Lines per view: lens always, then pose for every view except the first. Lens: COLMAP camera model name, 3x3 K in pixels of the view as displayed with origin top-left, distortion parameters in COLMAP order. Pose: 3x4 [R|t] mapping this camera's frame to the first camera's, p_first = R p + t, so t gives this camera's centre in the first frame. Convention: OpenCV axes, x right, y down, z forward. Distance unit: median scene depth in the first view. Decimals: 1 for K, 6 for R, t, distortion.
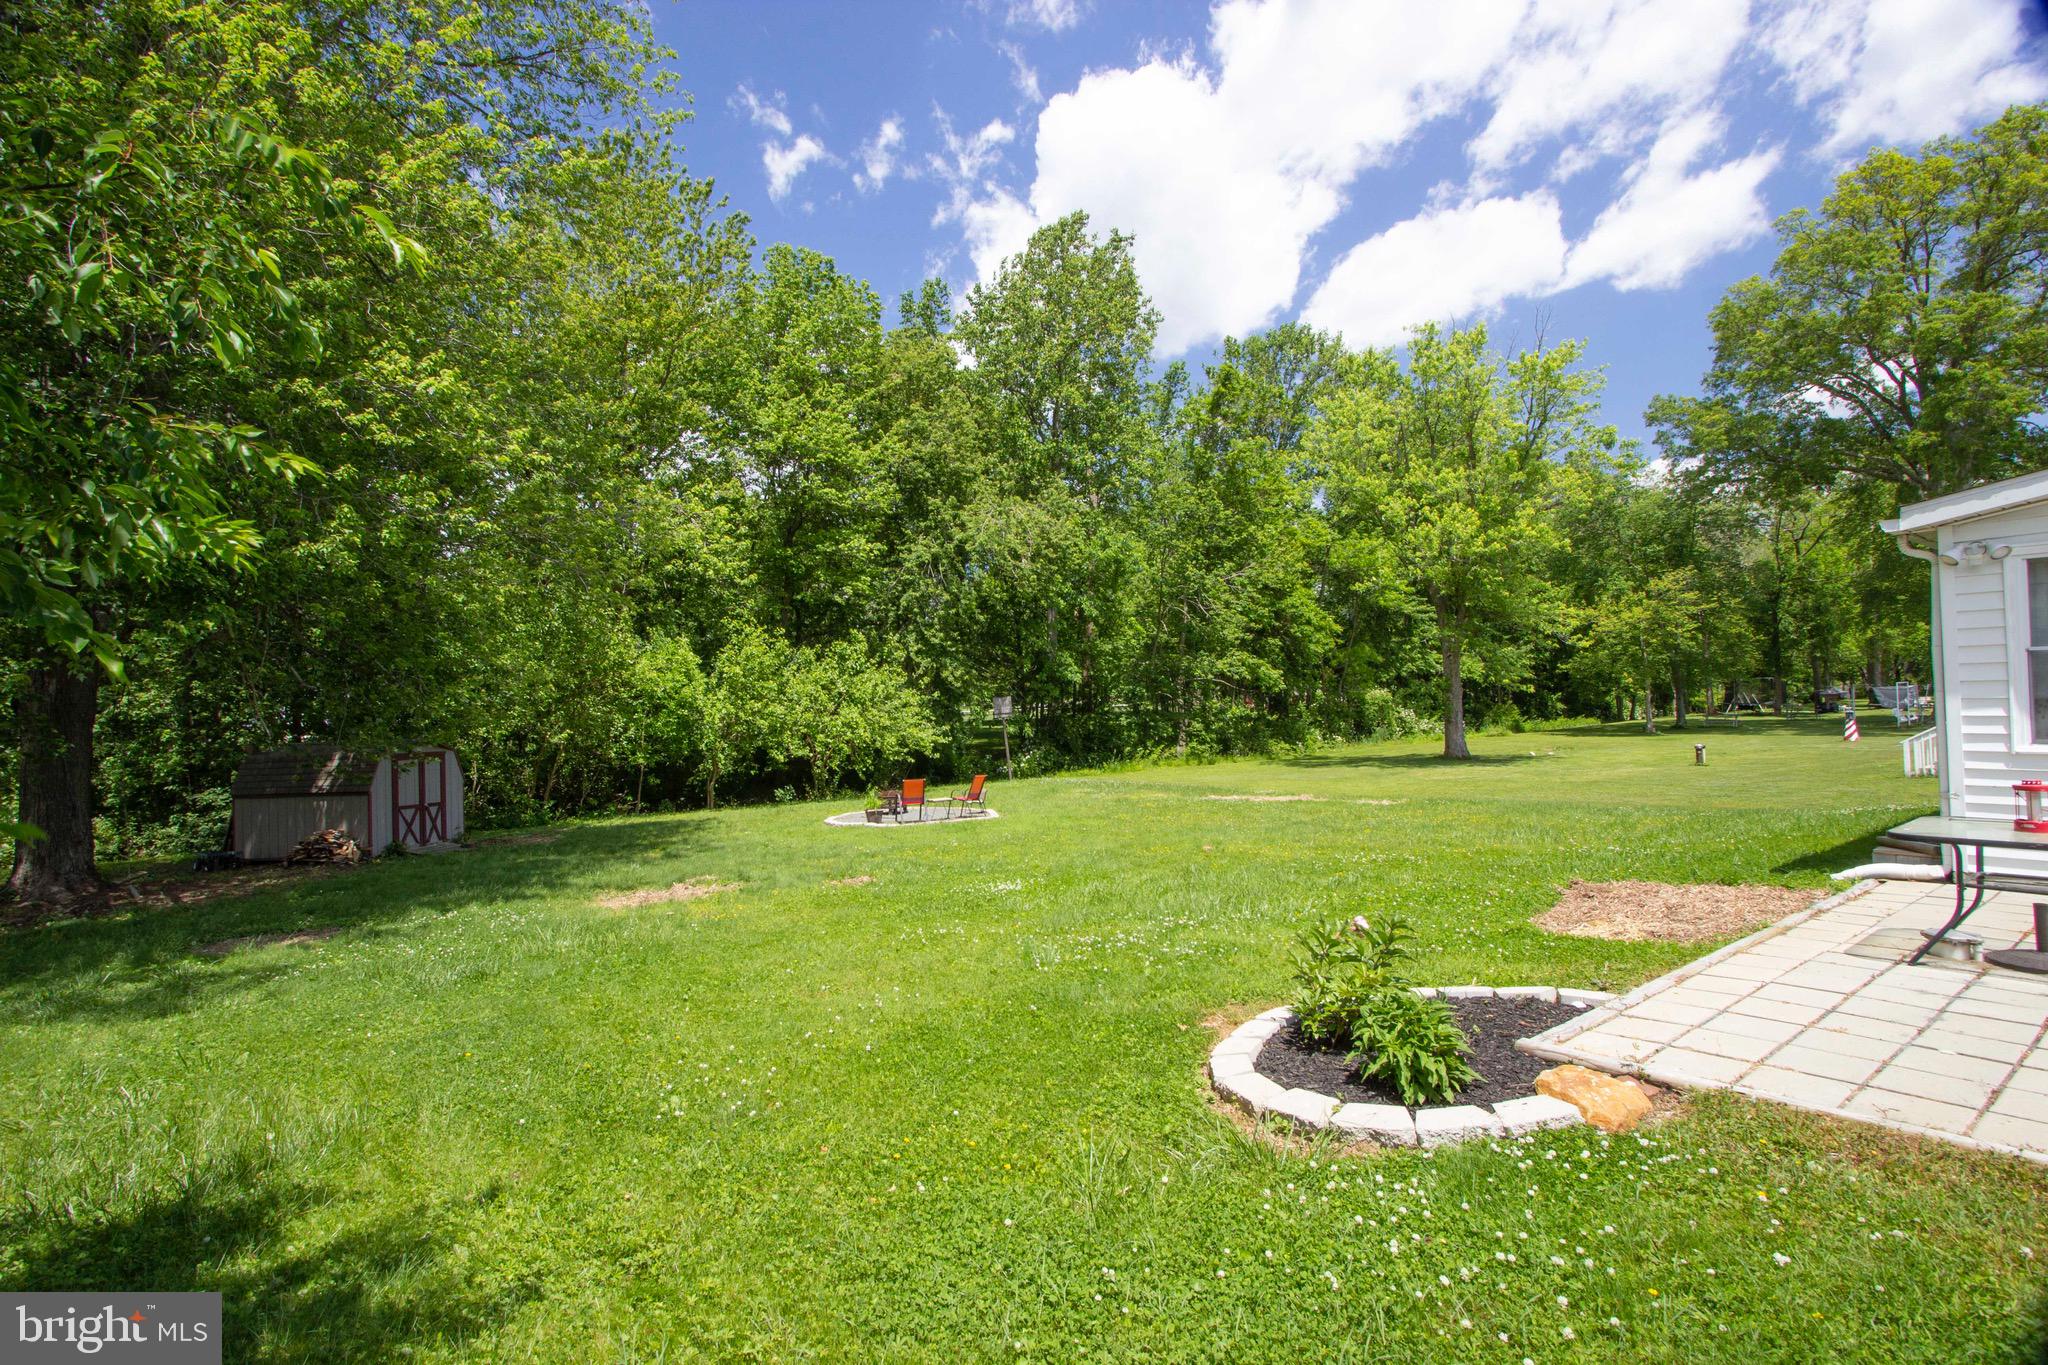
lens RADIAL K [[962.6, 0, 1006.6], [0, 962.6, 684.9], [0, 0, 1]] dist [-0.017502, 0.000339]
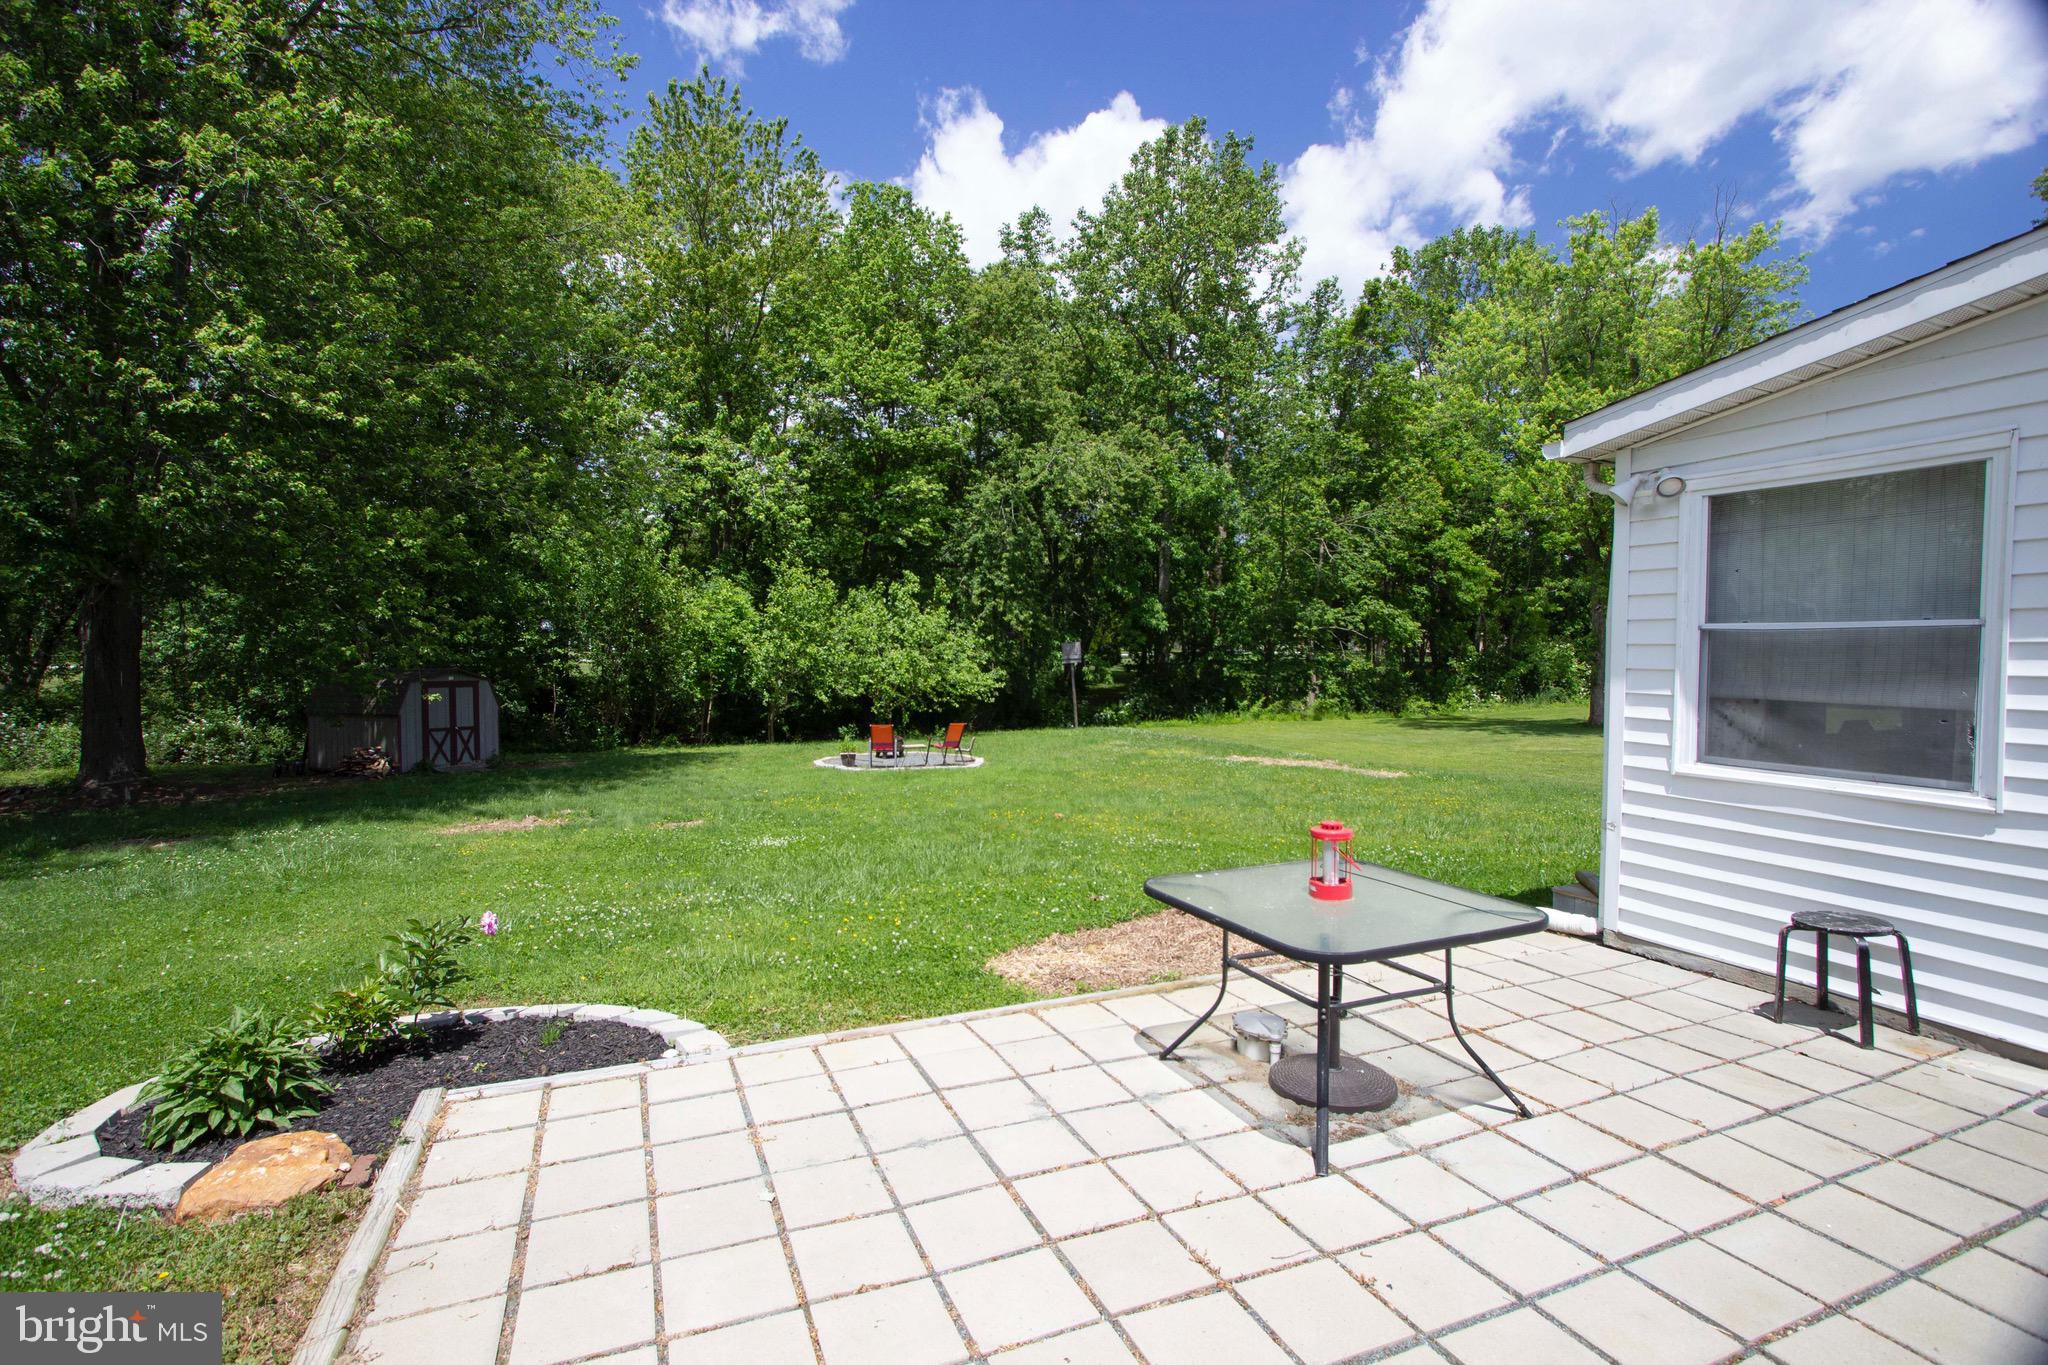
lens RADIAL K [[962.6, 0, 1006.6], [0, 962.6, 684.9], [0, 0, 1]] dist [-0.017502, 0.000339]
pose [[0.974225, 0.035944, -0.222697, 0.161152], [-0.022097, 0.997682, 0.064362, -0.006160], [0.224494, -0.057782, 0.972761, 0.043731]]
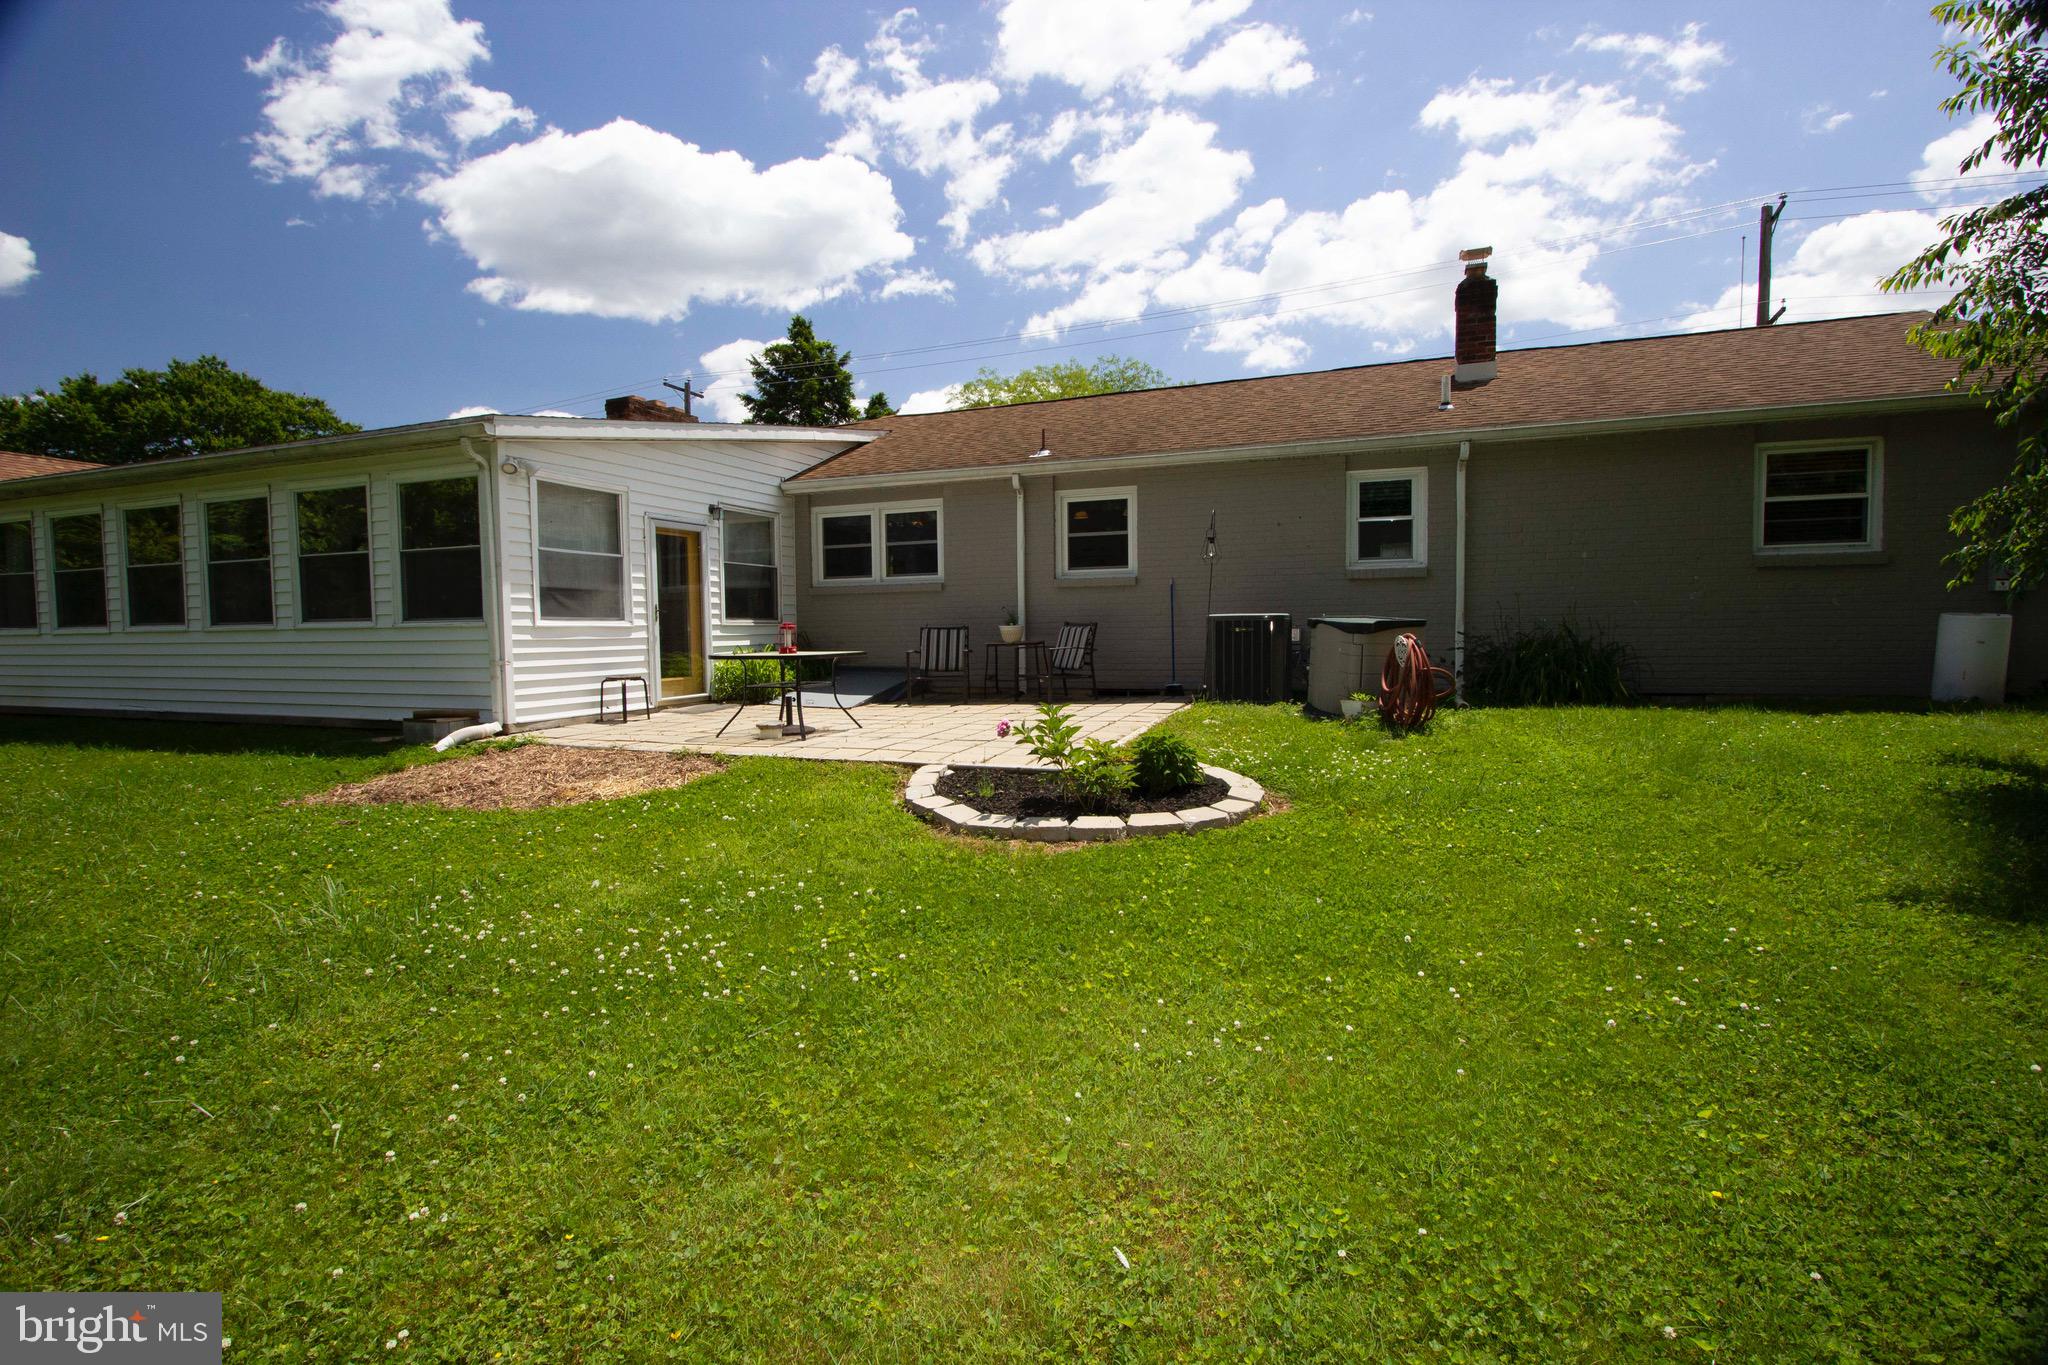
lens RADIAL K [[962.6, 0, 1006.6], [0, 962.6, 684.9], [0, 0, 1]] dist [-0.017502, 0.000339]
pose [[-0.530690, -0.019210, 0.847348, -0.079101], [0.005680, 0.999640, 0.026220, 0.025730], [-0.847547, 0.018728, -0.530390, 0.246524]]
